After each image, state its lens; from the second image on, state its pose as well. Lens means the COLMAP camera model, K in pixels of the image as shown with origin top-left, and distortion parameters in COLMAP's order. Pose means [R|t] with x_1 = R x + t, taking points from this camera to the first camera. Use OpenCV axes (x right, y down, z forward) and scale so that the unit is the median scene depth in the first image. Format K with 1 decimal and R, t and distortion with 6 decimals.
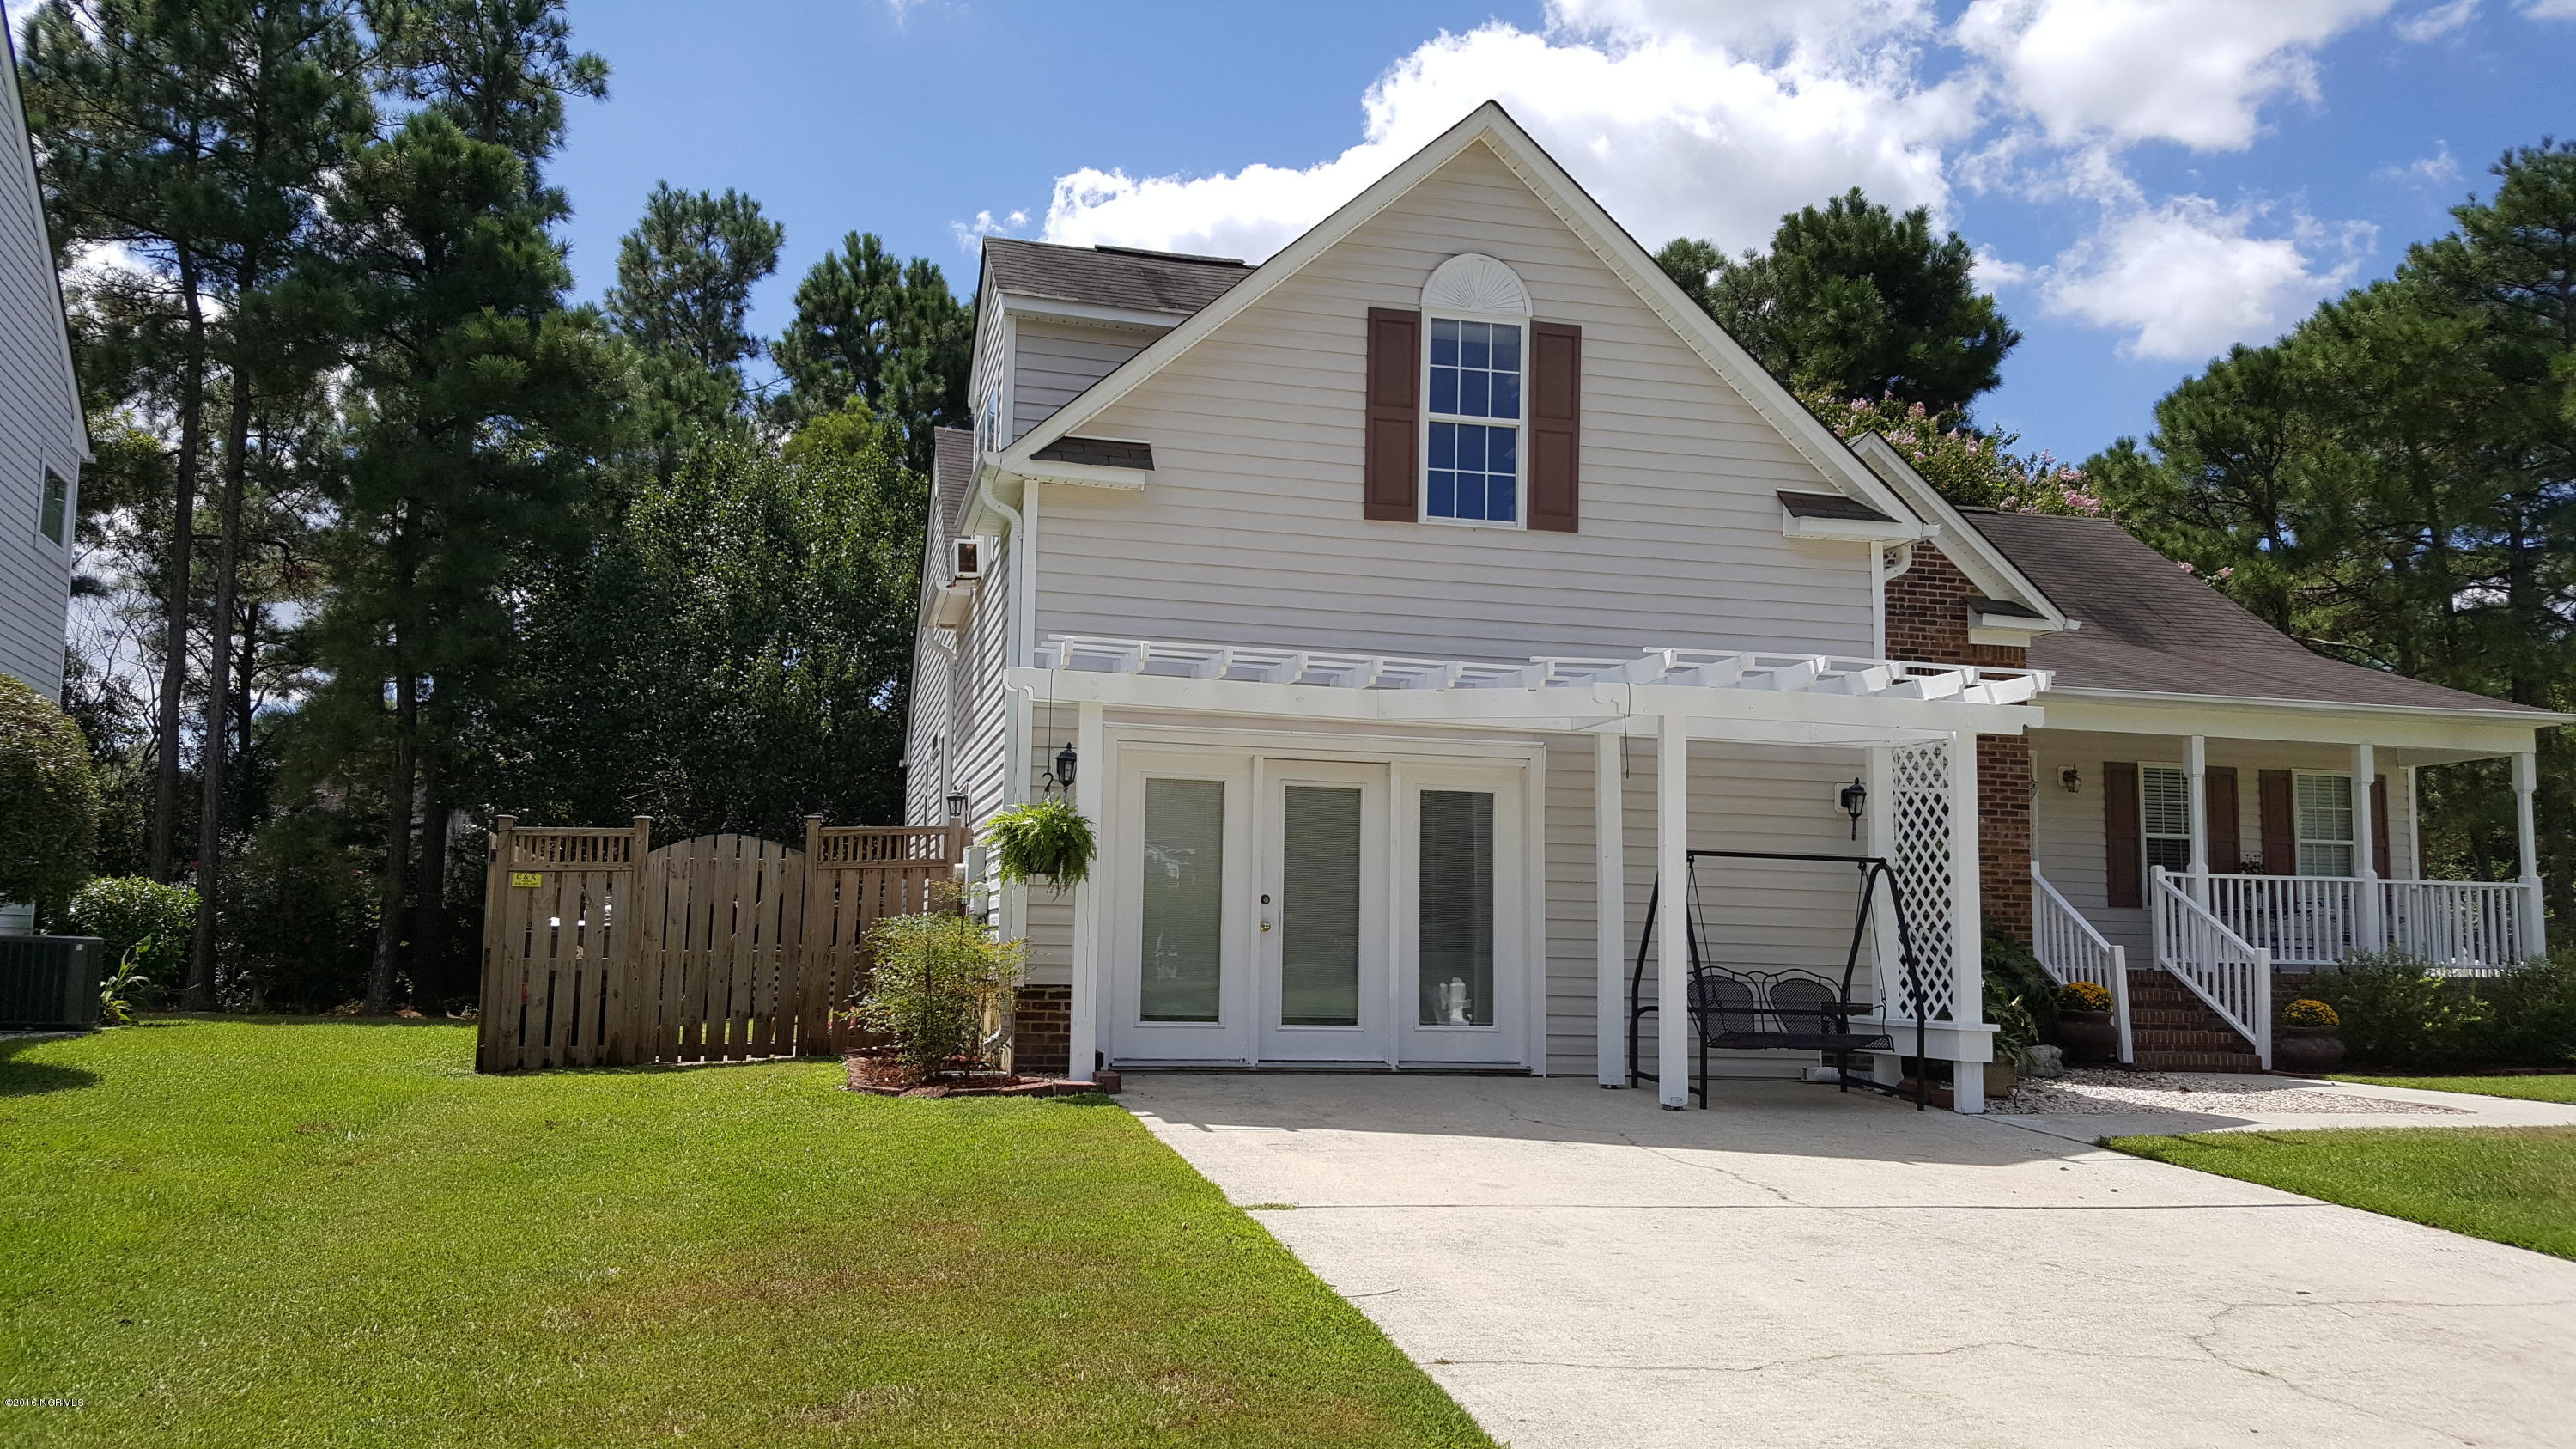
lens RADIAL K [[1944.6, 0, 1271.6], [0, 1944.6, 728.4], [0, 0, 1]] dist [0.124069, -0.174731]
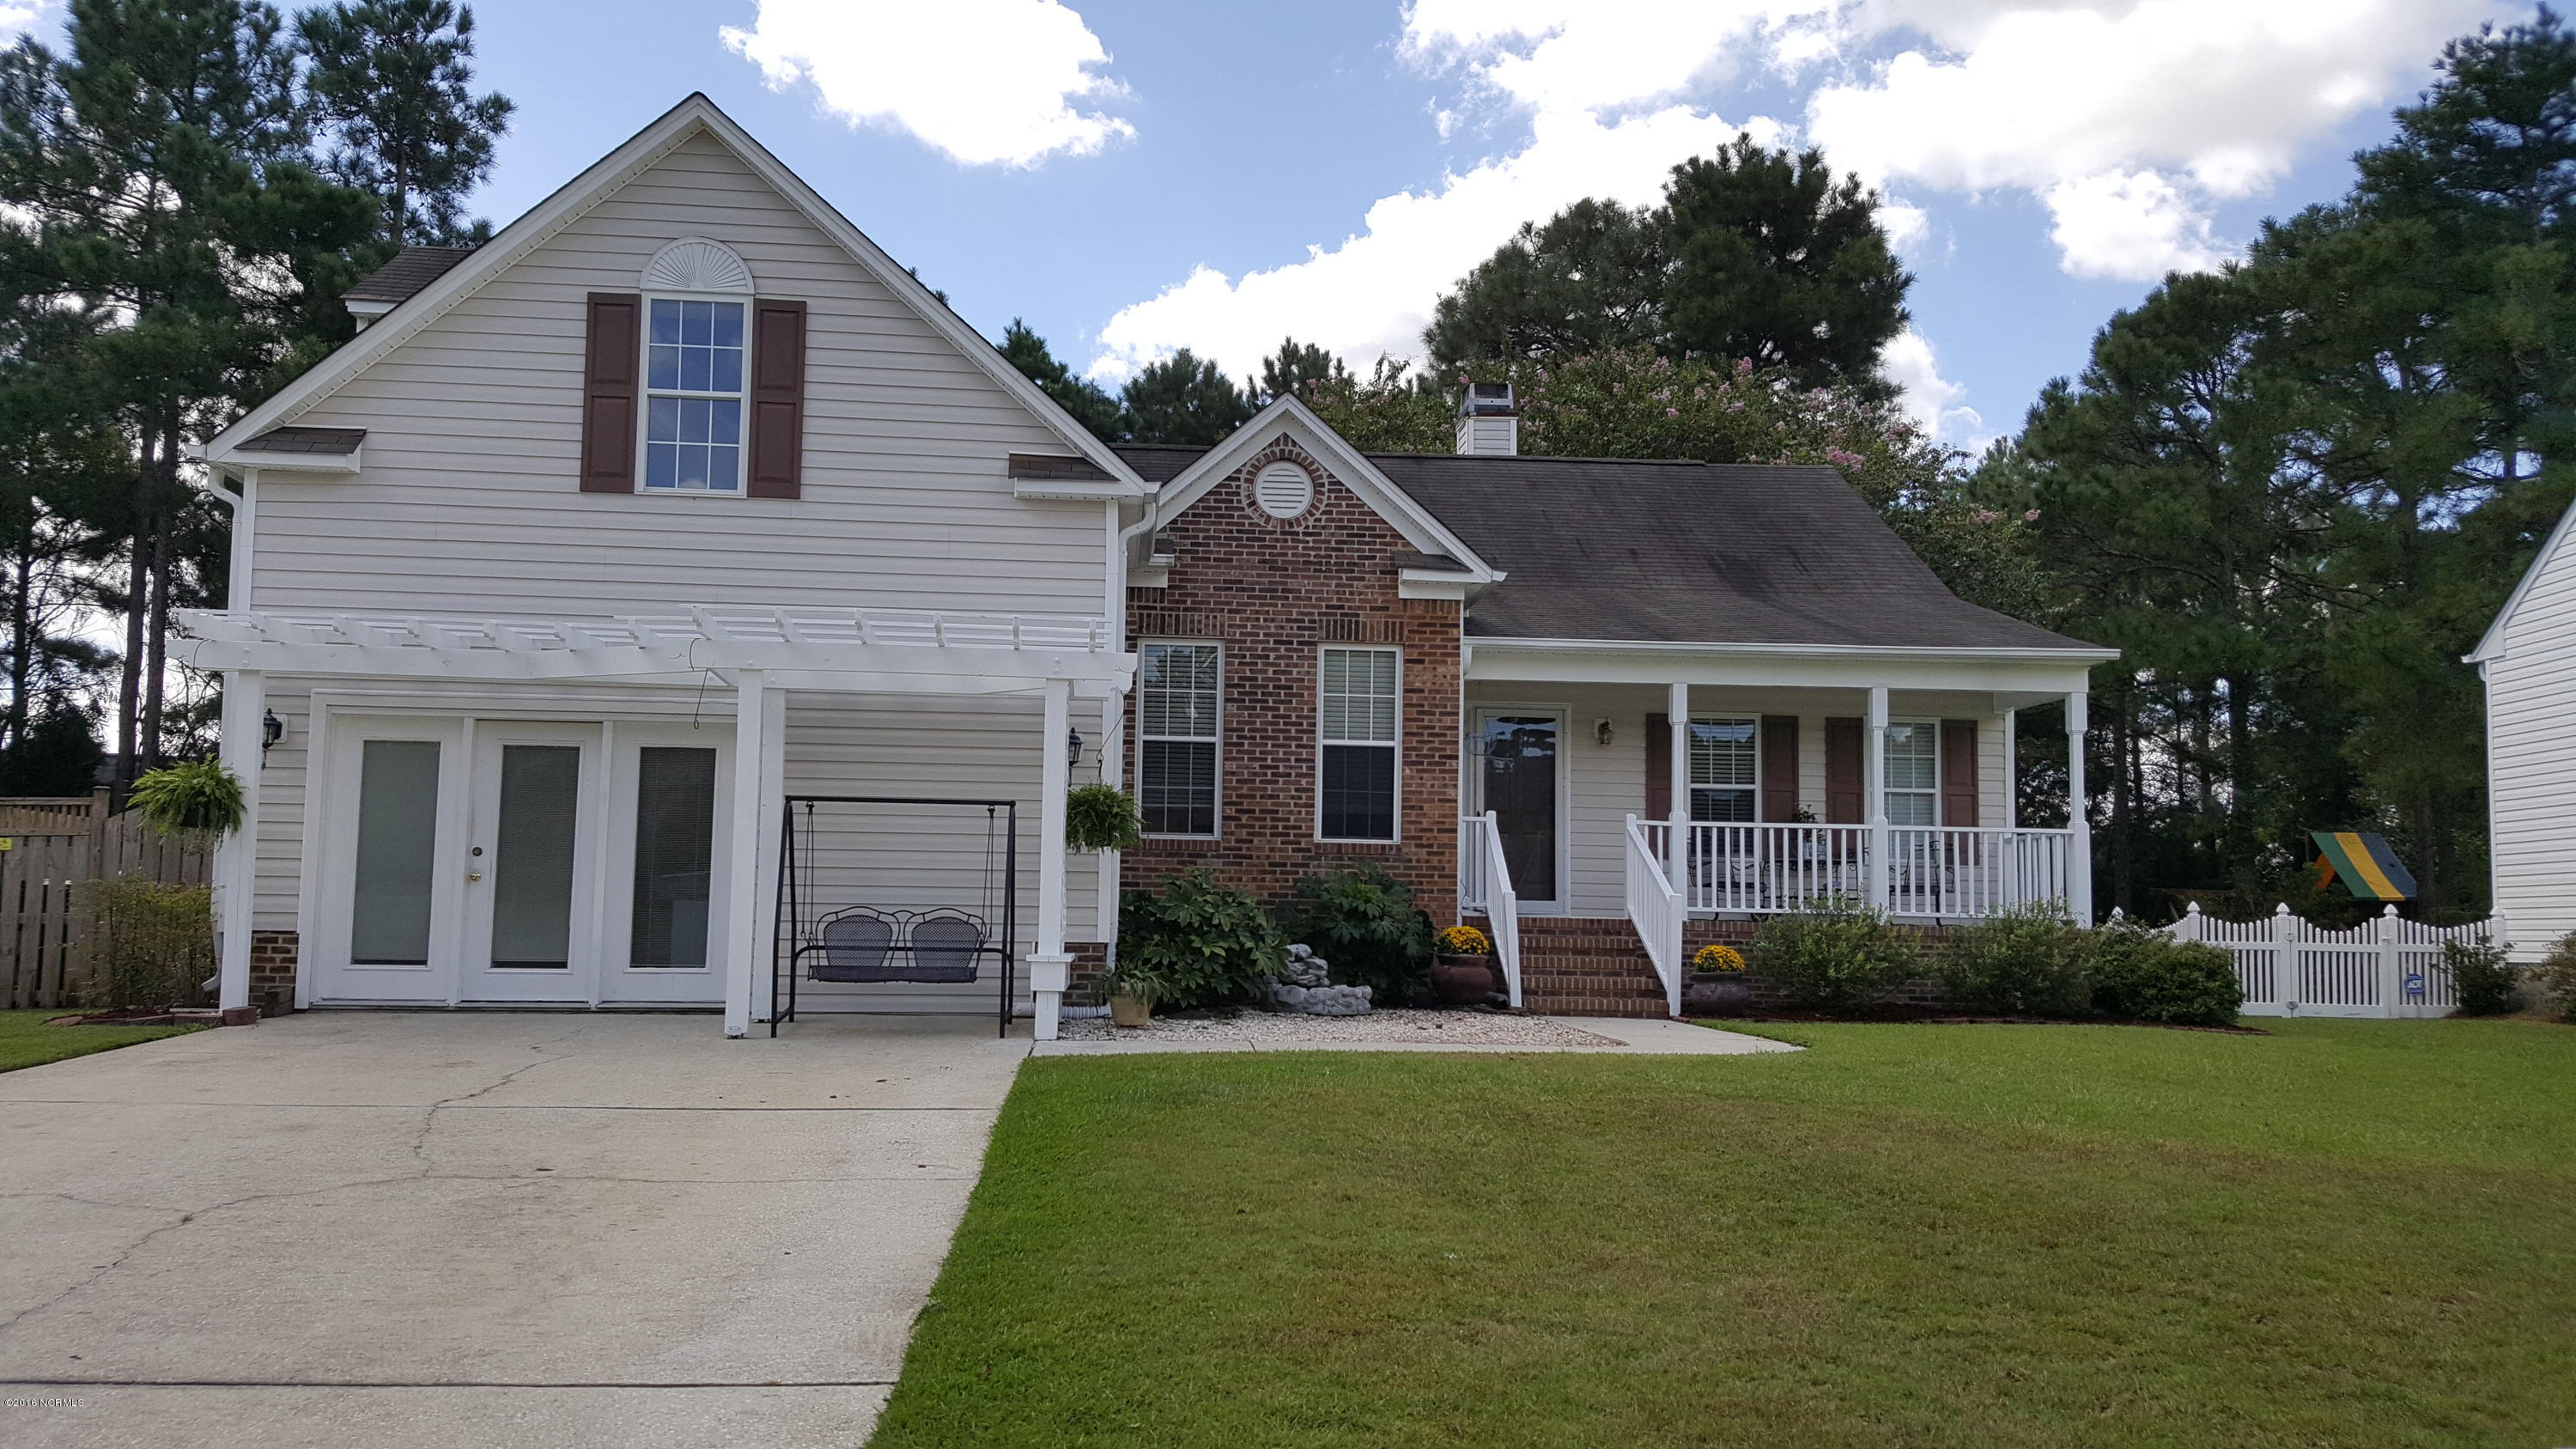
lens RADIAL K [[1944.6, 0, 1298.9], [0, 1944.6, 746.9], [0, 0, 1]] dist [0.124069, -0.174731]
pose [[0.985262, -0.019896, -0.169893, 0.549905], [0.022352, 0.999671, 0.012558, 0.023606], [0.169587, -0.016170, 0.985383, 0.005842]]
